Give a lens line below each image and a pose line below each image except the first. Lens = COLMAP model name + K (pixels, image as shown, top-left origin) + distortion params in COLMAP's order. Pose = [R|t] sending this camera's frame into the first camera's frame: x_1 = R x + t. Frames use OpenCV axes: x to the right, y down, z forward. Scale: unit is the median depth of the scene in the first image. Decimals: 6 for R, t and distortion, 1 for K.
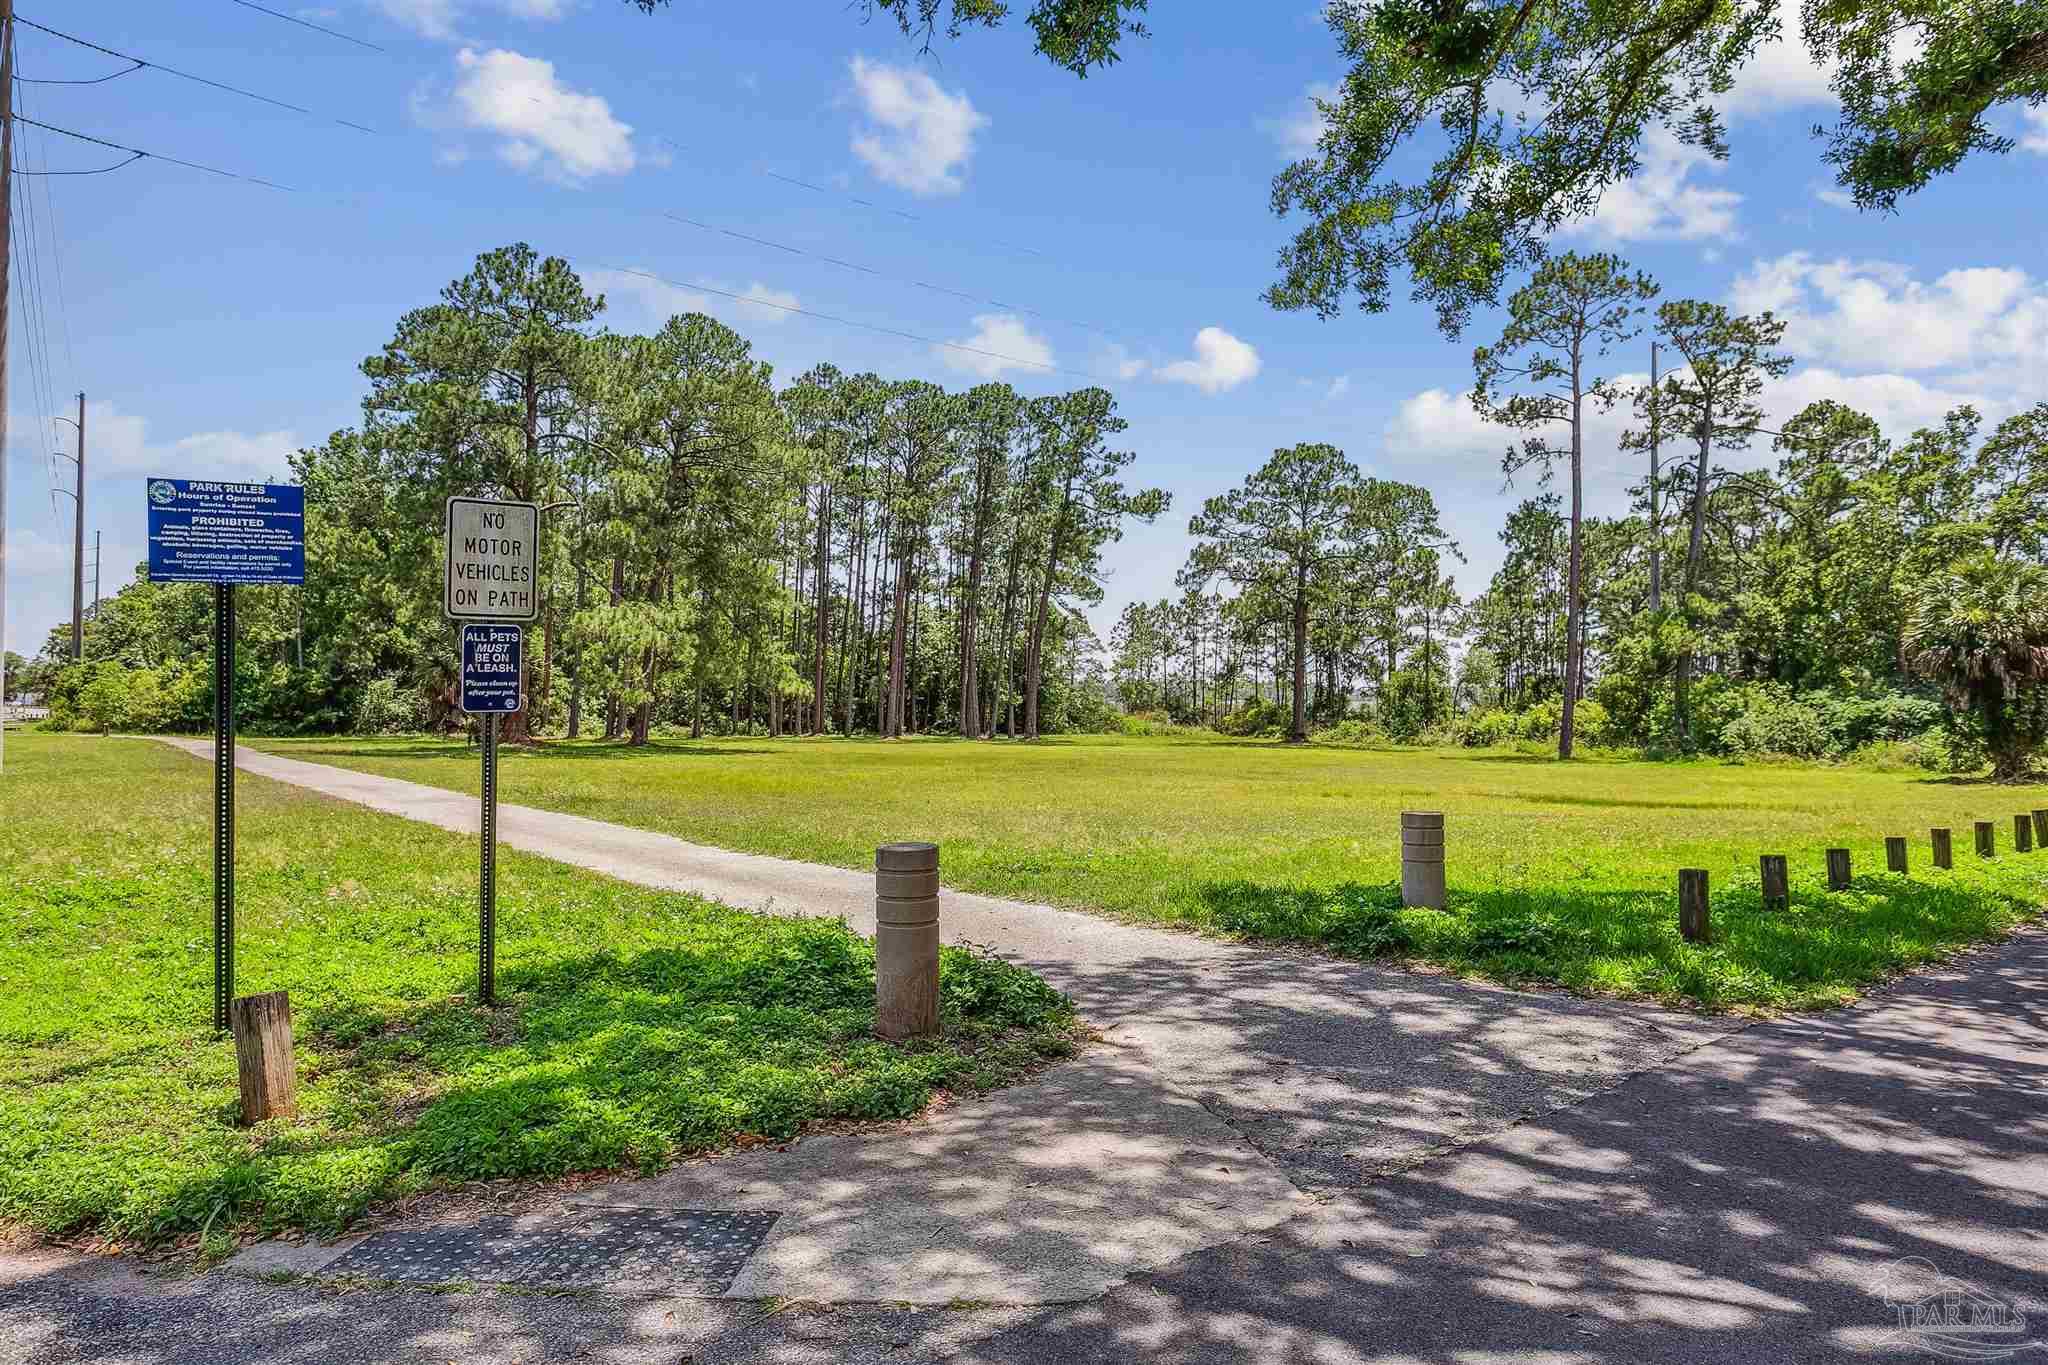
lens RADIAL K [[1365.2, 0, 1020.7], [0, 1365.2, 681.0], [0, 0, 1]] dist [-0.011618, -0.008701]
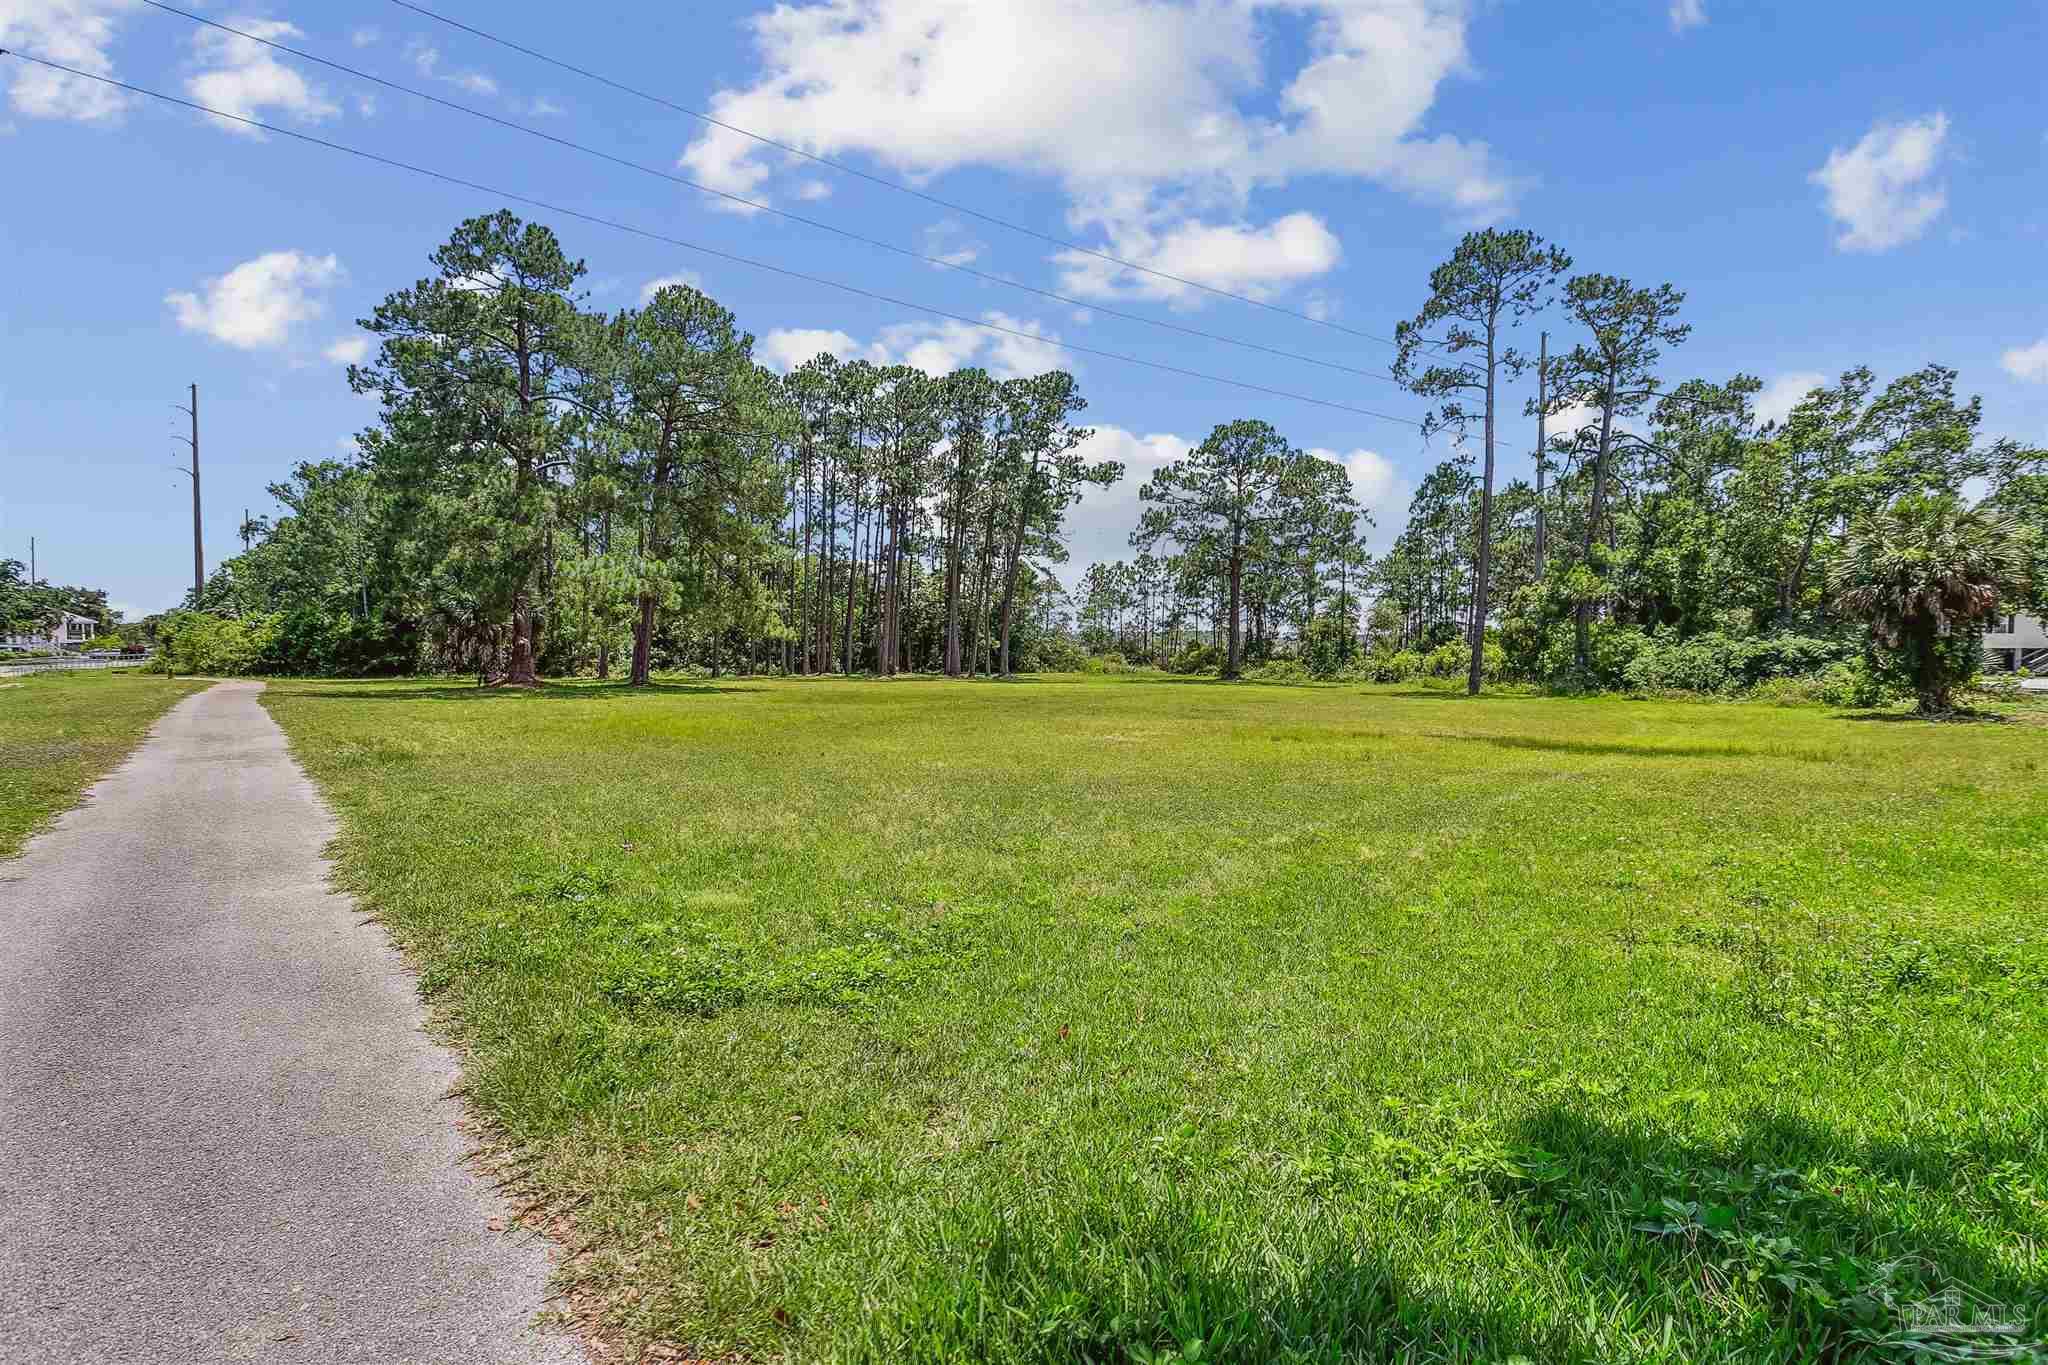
lens RADIAL K [[1030.1, 0, 1026.2], [0, 1030.1, 680.5], [0, 0, 1]] dist [-0.005204, 0.001025]
pose [[0.999961, -0.003460, 0.008085, 0.020559], [0.003079, 0.998908, 0.046617, 0.004429], [-0.008238, -0.046590, 0.998880, 0.128591]]
